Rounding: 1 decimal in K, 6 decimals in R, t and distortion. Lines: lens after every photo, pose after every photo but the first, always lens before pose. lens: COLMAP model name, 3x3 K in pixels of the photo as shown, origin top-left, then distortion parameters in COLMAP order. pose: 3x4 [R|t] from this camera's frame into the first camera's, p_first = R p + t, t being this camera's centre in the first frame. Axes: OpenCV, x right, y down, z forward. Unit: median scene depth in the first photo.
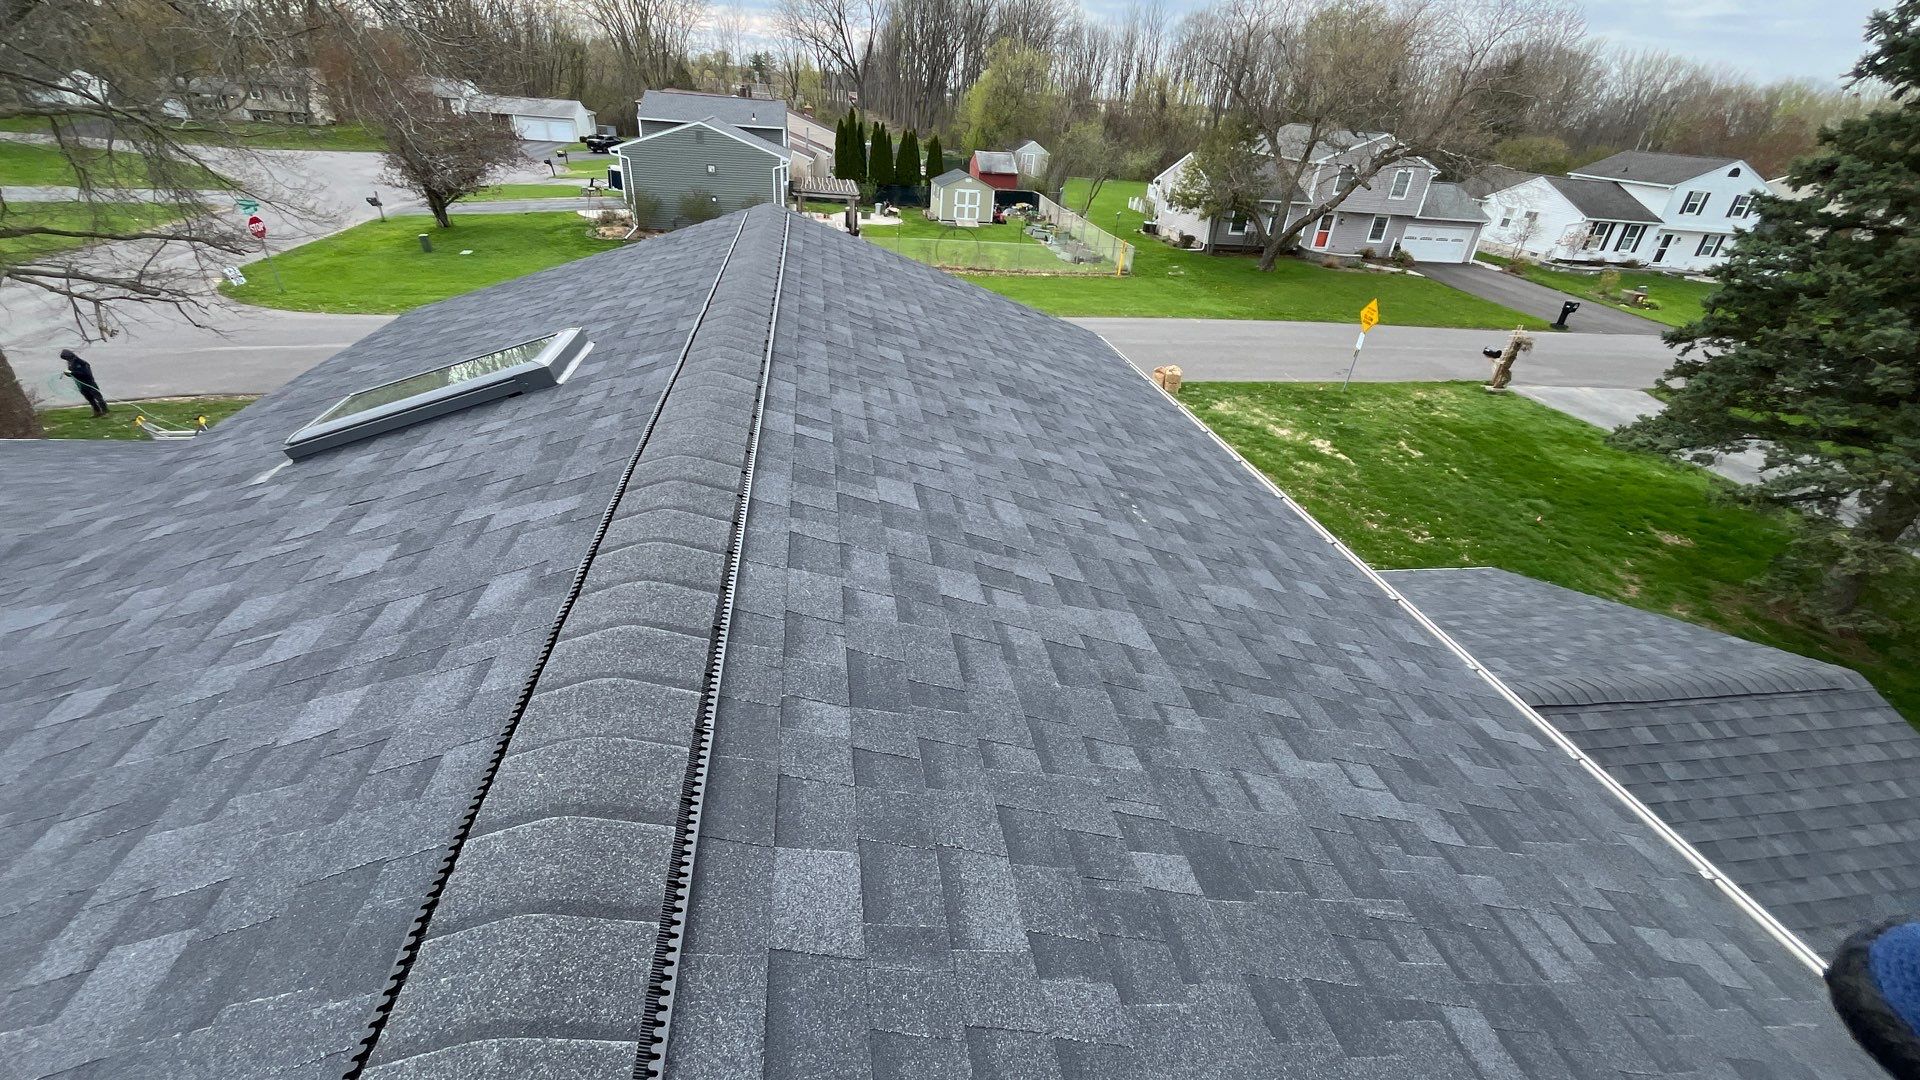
lens RADIAL K [[772.9, 0, 951.5], [0, 772.9, 541.8], [0, 0, 1]] dist [-0.003073, -0.000252]
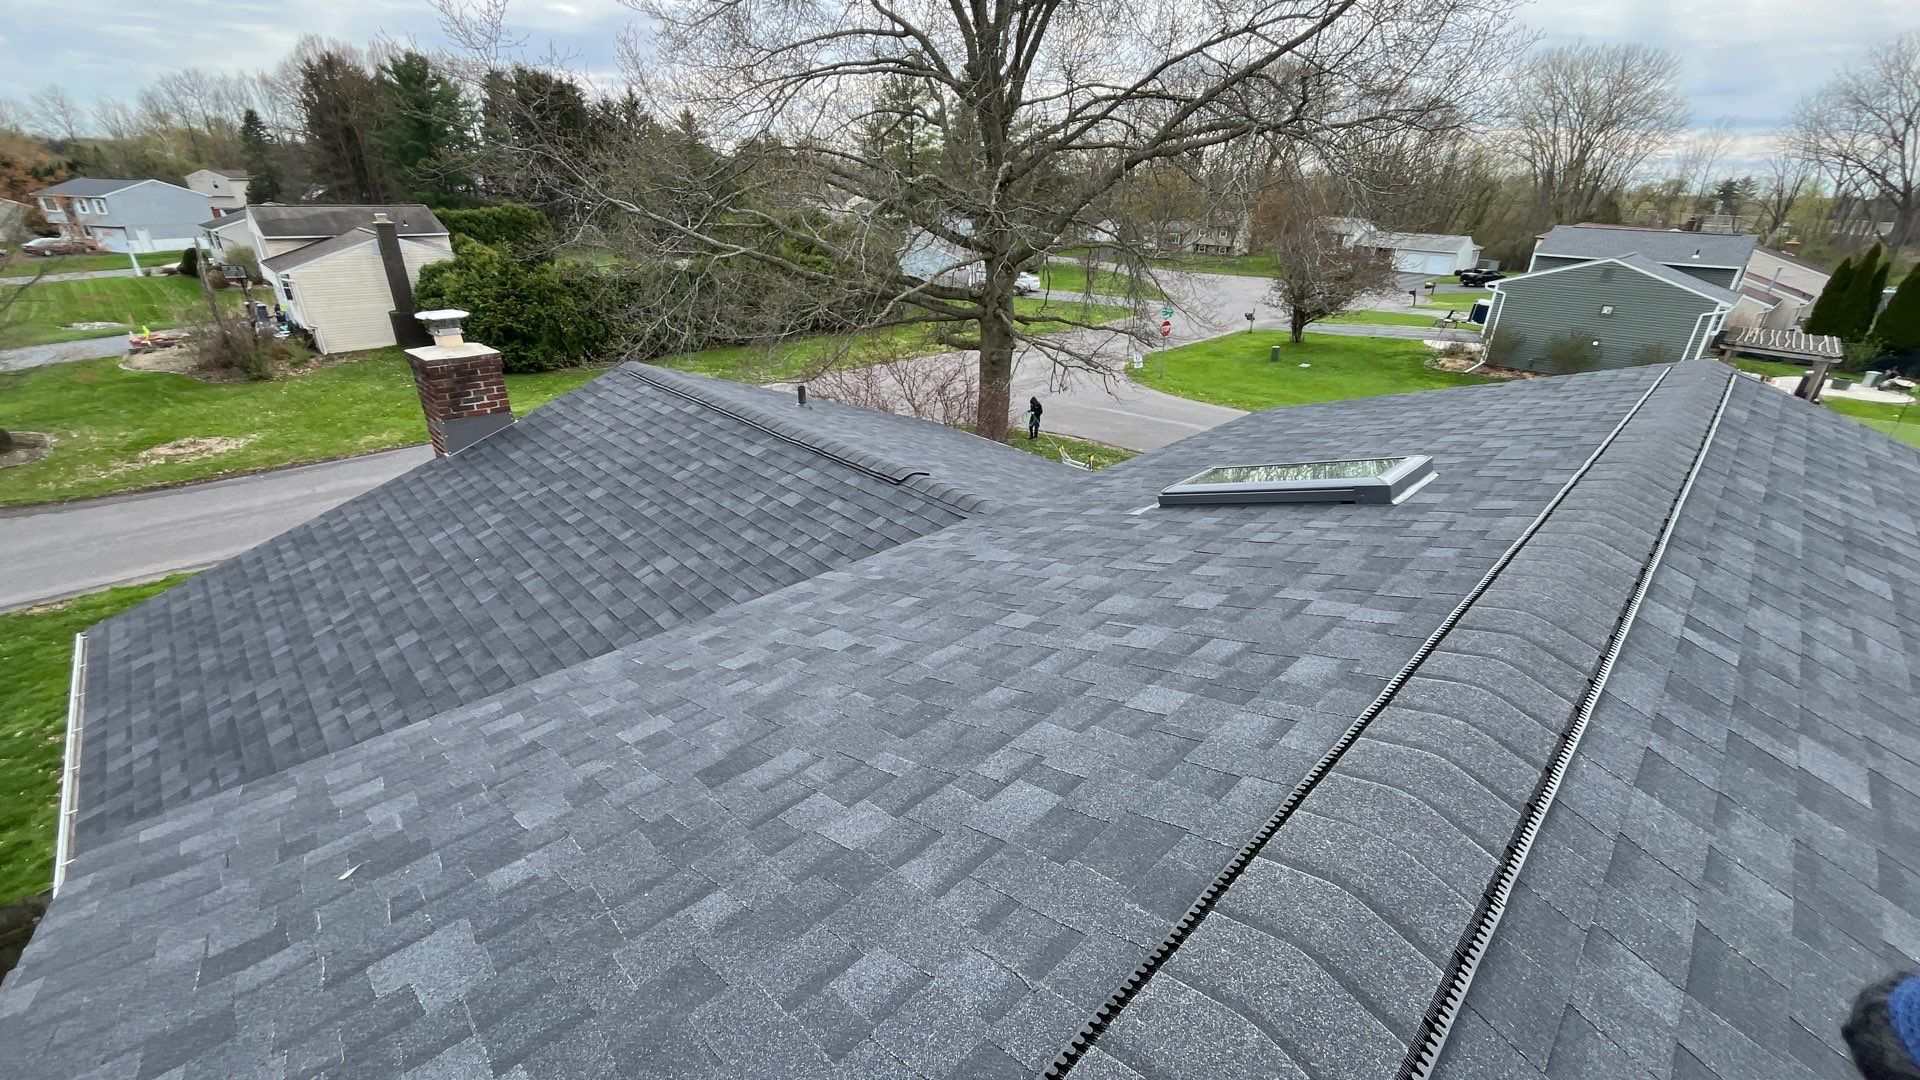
lens RADIAL K [[772.9, 0, 952.4], [0, 772.9, 541.9], [0, 0, 1]] dist [-0.003073, -0.000252]
pose [[0.579172, 0.292815, -0.760801, -0.037217], [-0.397733, 0.916148, 0.049824, 0.019482], [0.711596, 0.273739, 0.647069, -0.056791]]
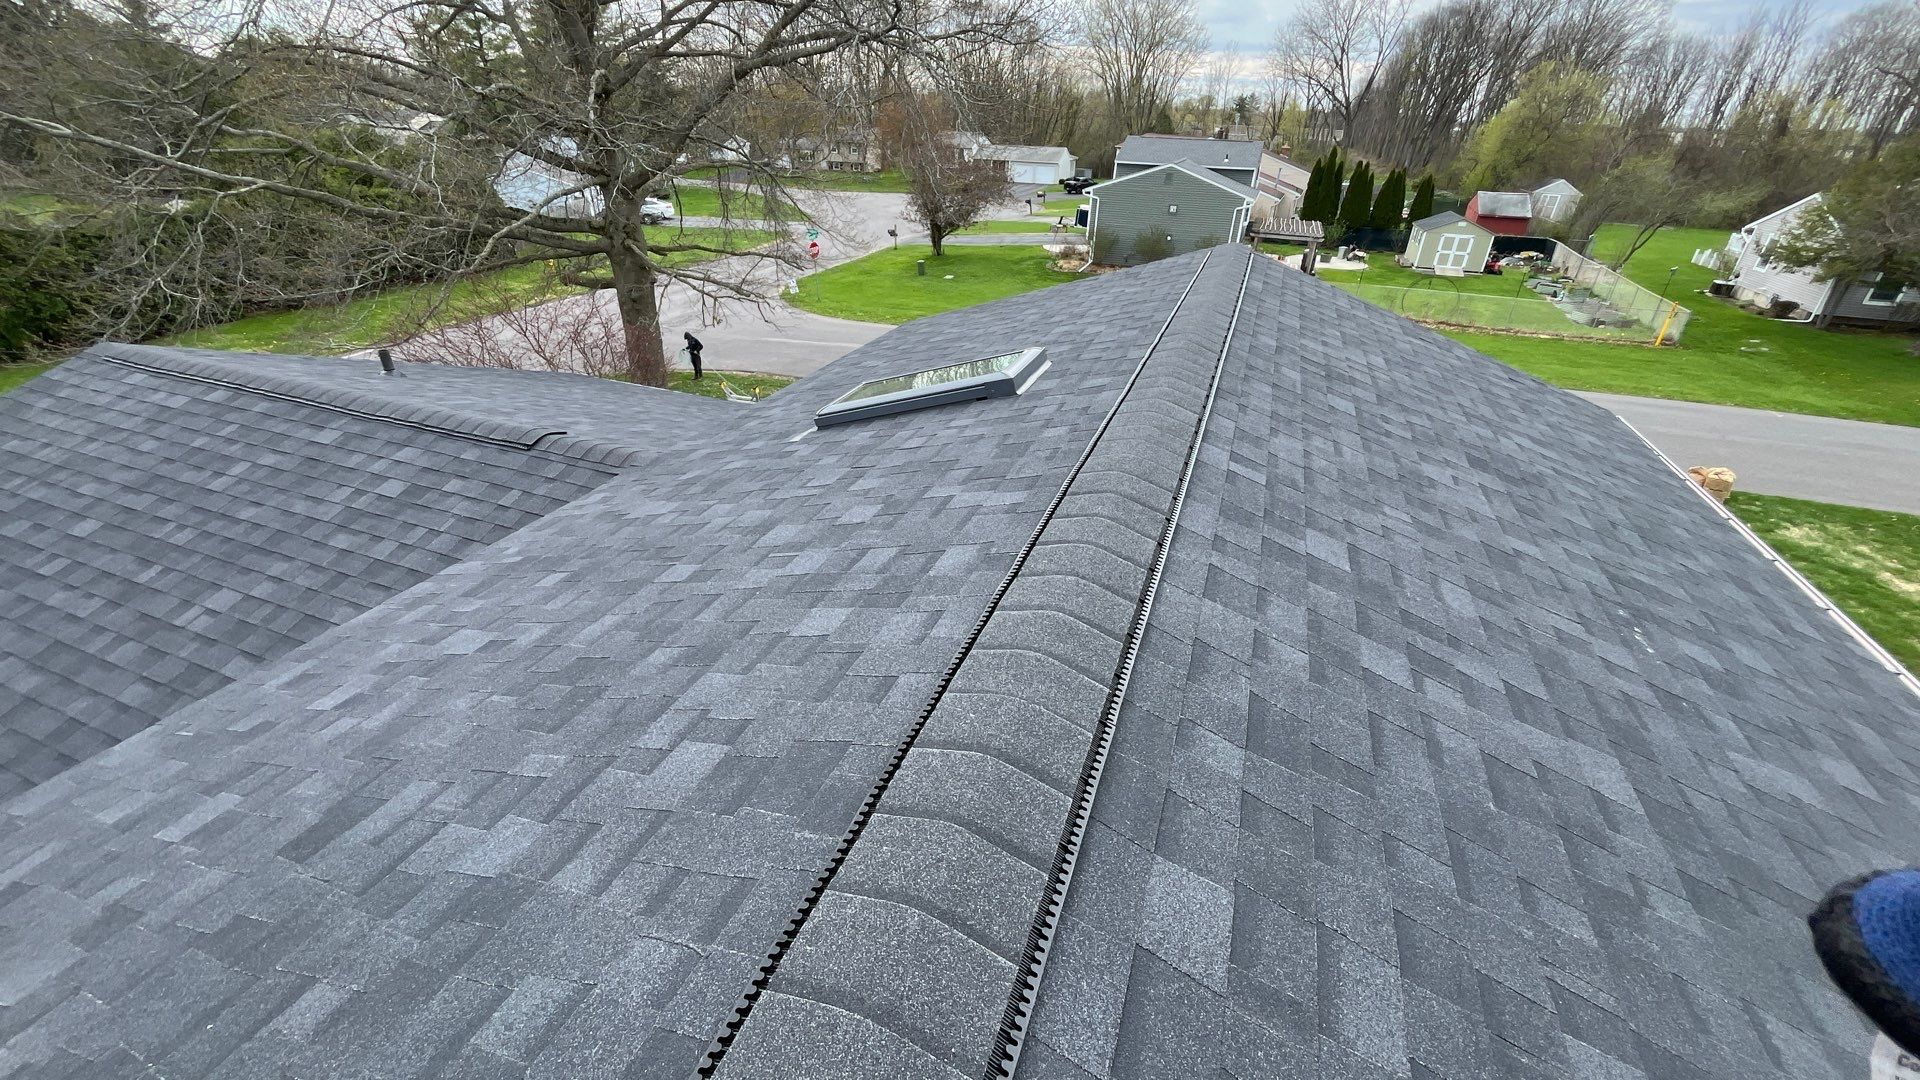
lens RADIAL K [[772.9, 0, 953.2], [0, 772.9, 540.8], [0, 0, 1]] dist [-0.003073, -0.000252]
pose [[0.864683, 0.203635, -0.459191, -0.020516], [-0.223605, 0.974616, 0.011147, 0.010494], [0.449804, 0.093039, 0.888268, -0.021609]]
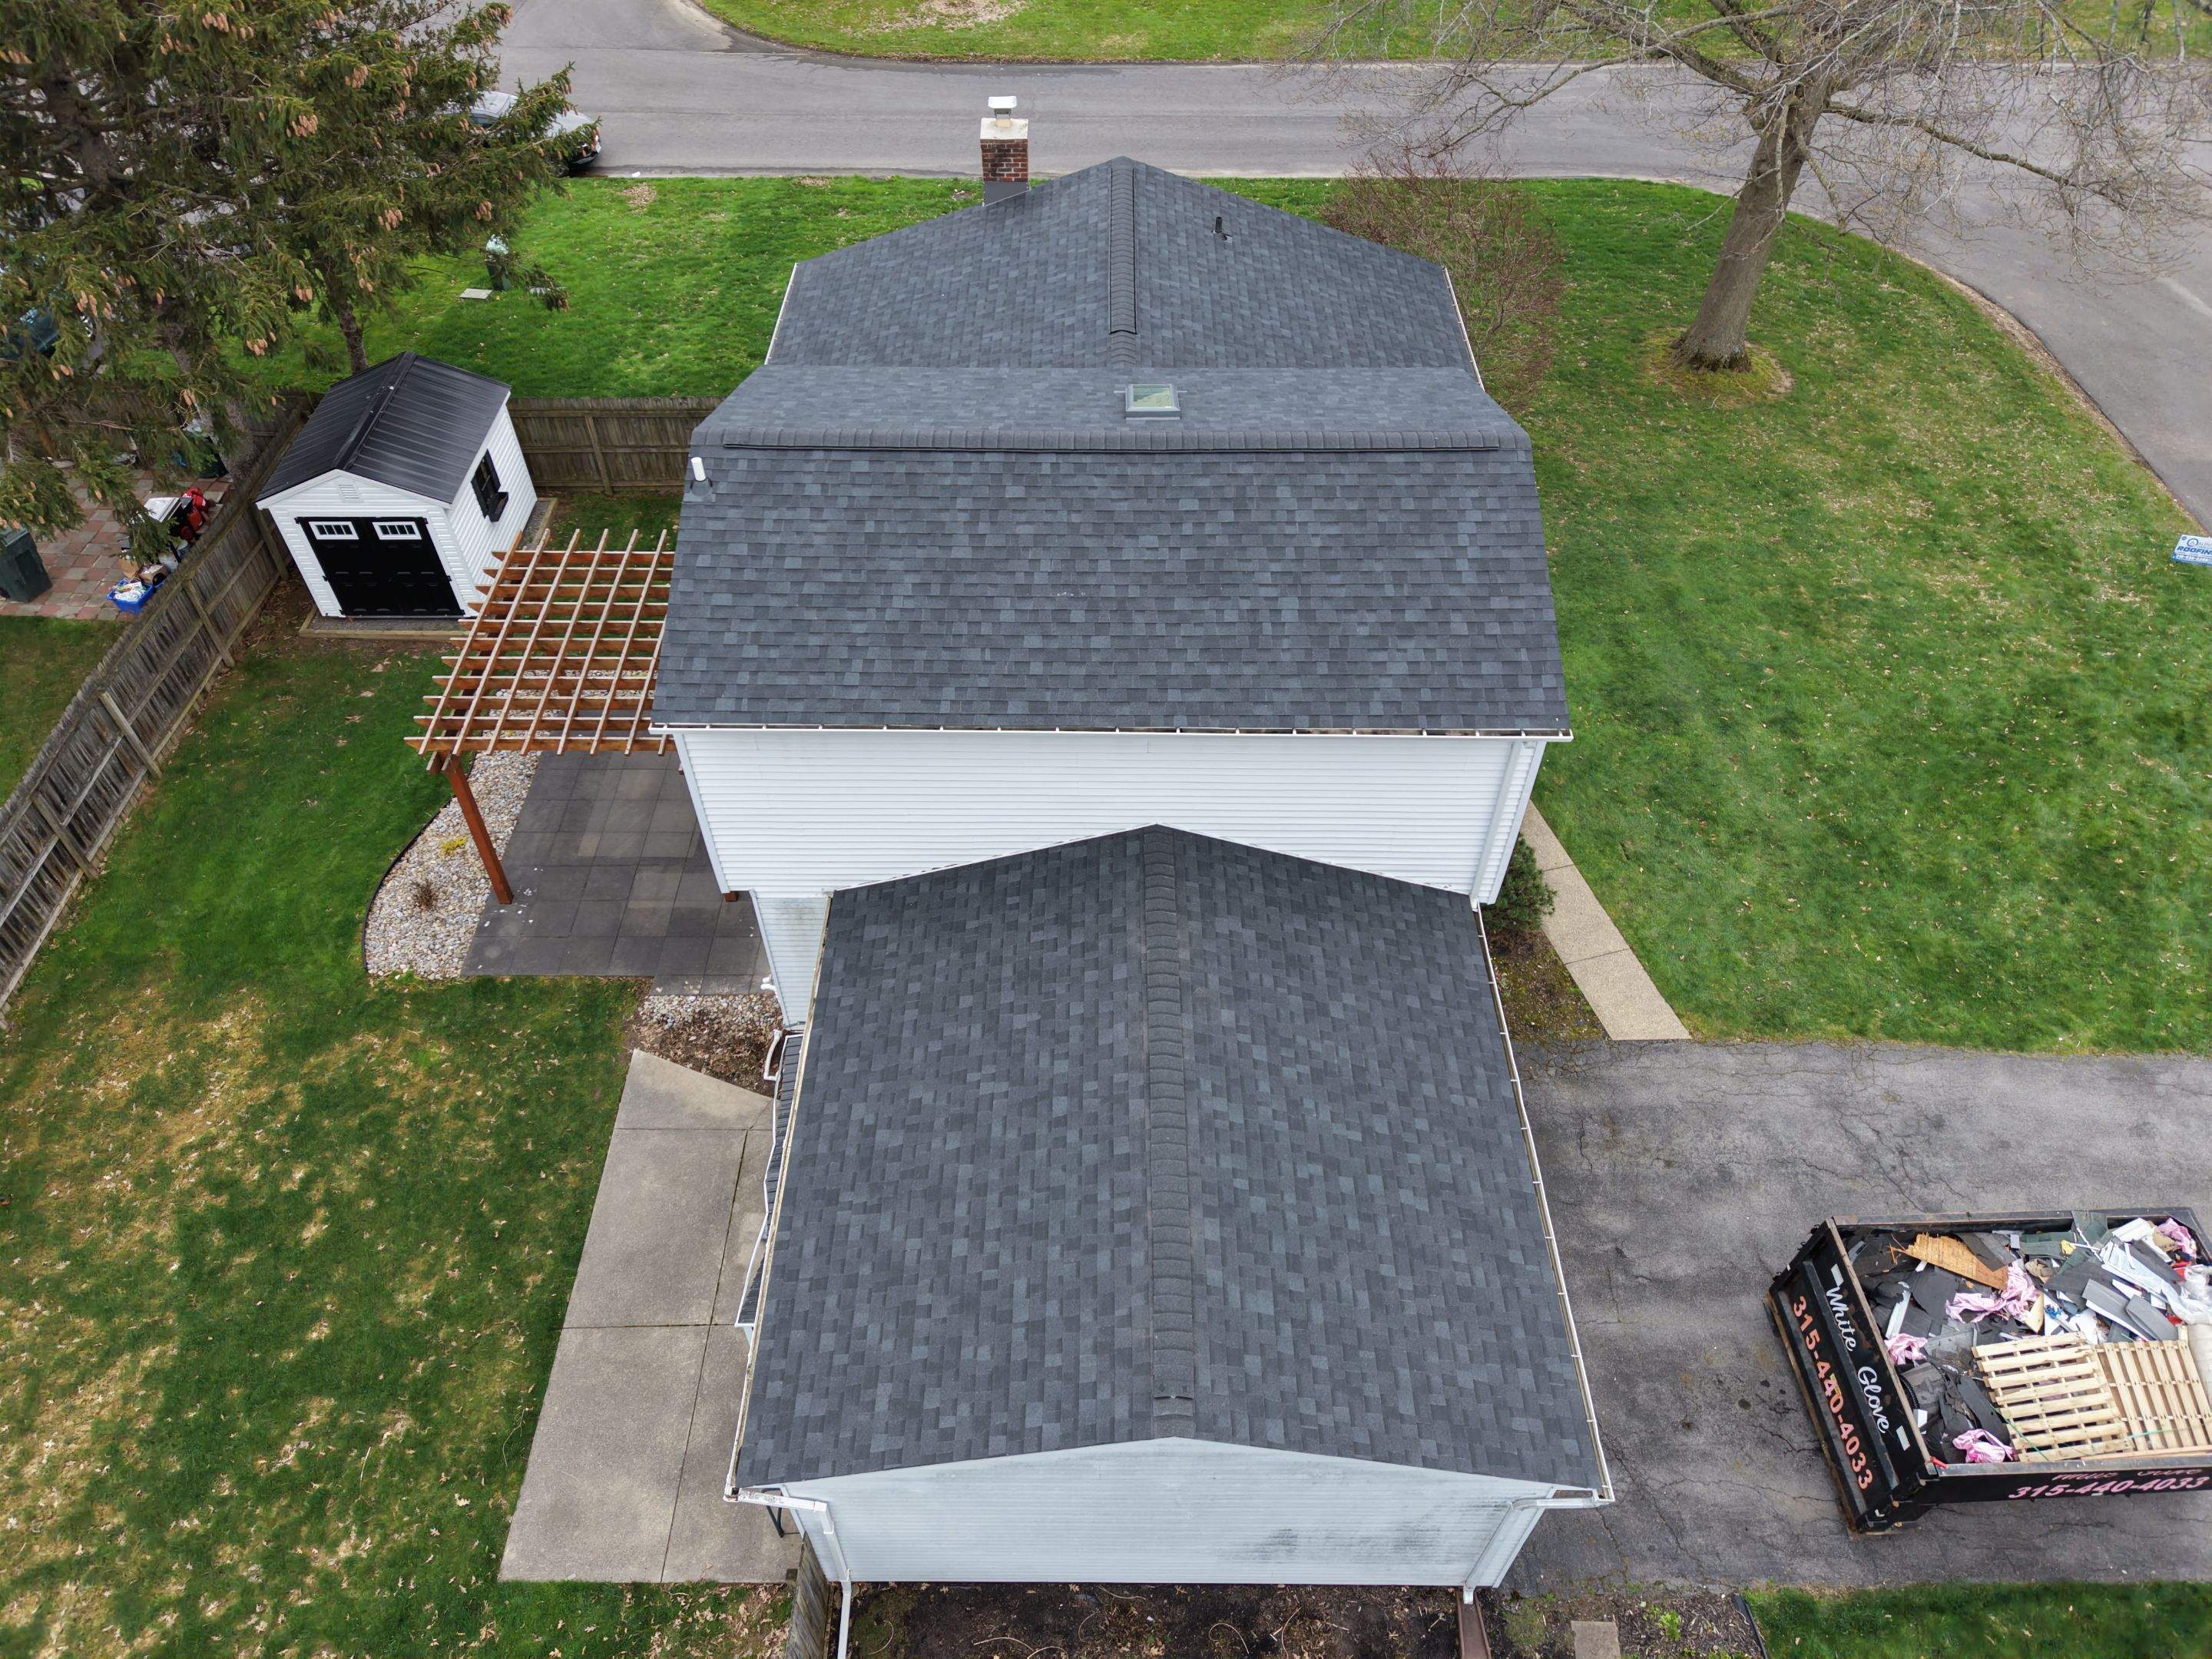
lens RADIAL K [[1473.4, 0, 1102.9], [0, 1473.4, 834.1], [0, 0, 1]] dist [0.035942, -0.036759]
pose [[-0.156594, 0.676610, -0.719498, 2.876668], [-0.510724, 0.568055, 0.645349, -1.866256], [0.845364, 0.468522, 0.256606, 0.272511]]
